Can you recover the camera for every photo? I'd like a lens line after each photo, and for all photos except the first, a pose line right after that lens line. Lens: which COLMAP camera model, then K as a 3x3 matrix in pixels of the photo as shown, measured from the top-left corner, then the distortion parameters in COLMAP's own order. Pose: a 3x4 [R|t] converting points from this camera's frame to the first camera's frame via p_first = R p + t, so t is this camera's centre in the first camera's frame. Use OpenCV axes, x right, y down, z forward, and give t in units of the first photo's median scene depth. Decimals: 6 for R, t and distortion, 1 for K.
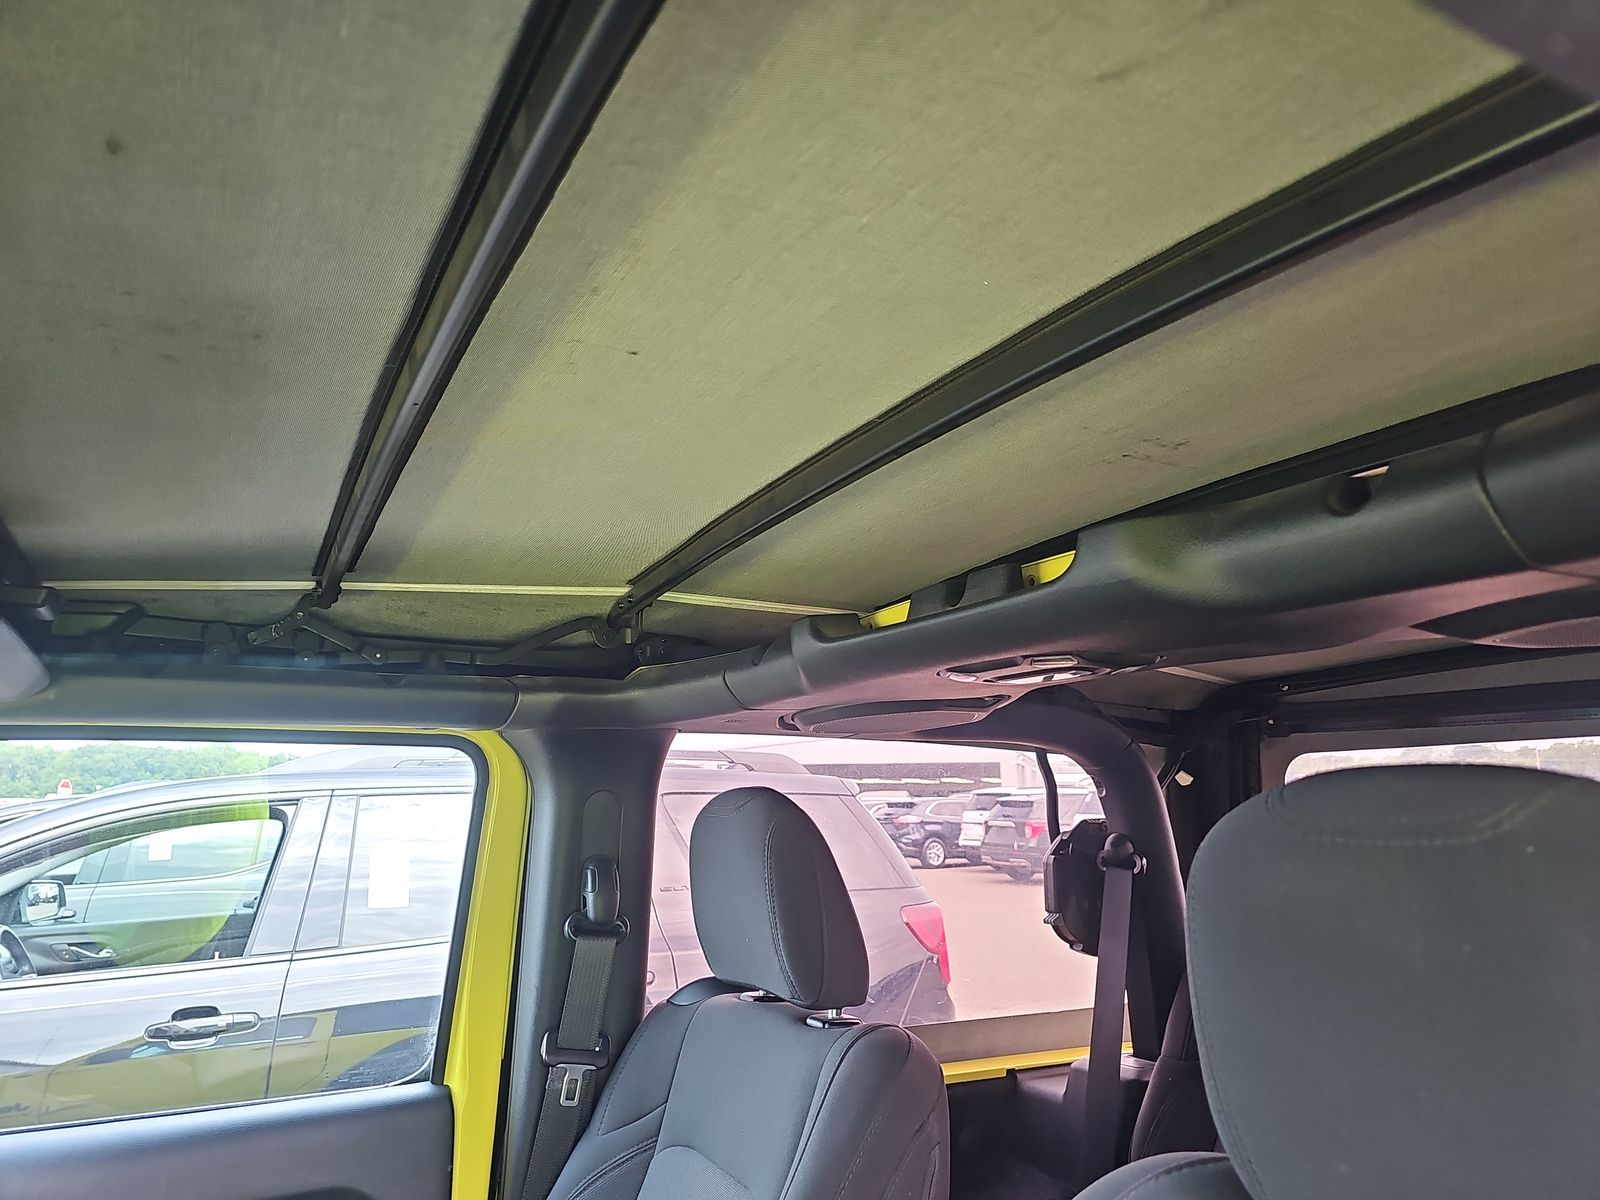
lens RADIAL K [[1059.6, 0, 797.4], [0, 1059.6, 605.3], [0, 0, 1]] dist [0.021220, -0.022210]
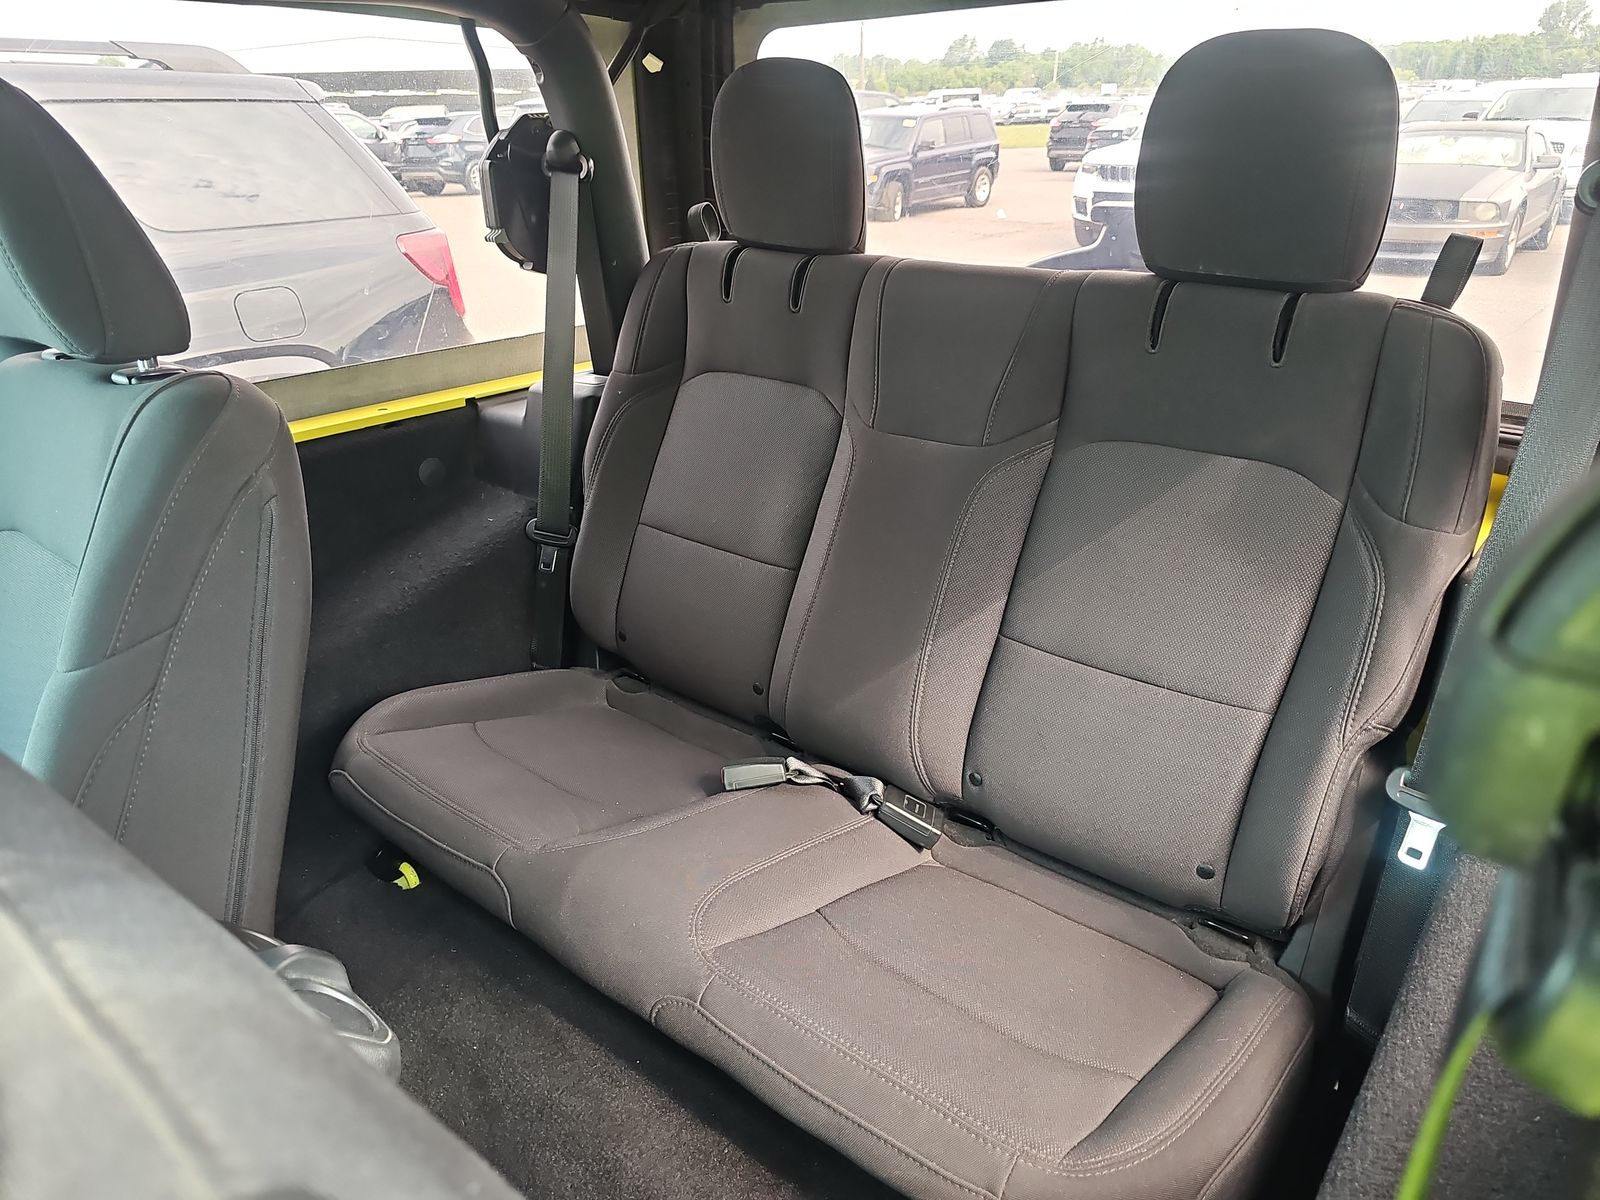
lens RADIAL K [[1059.6, 0, 796.0], [0, 1059.6, 589.5], [0, 0, 1]] dist [0.021220, -0.022210]
pose [[0.929098, -0.165762, 0.330605, 0.131135], [-0.049625, 0.829969, 0.555597, 0.035886], [-0.366489, -0.532611, 0.762897, 0.078336]]
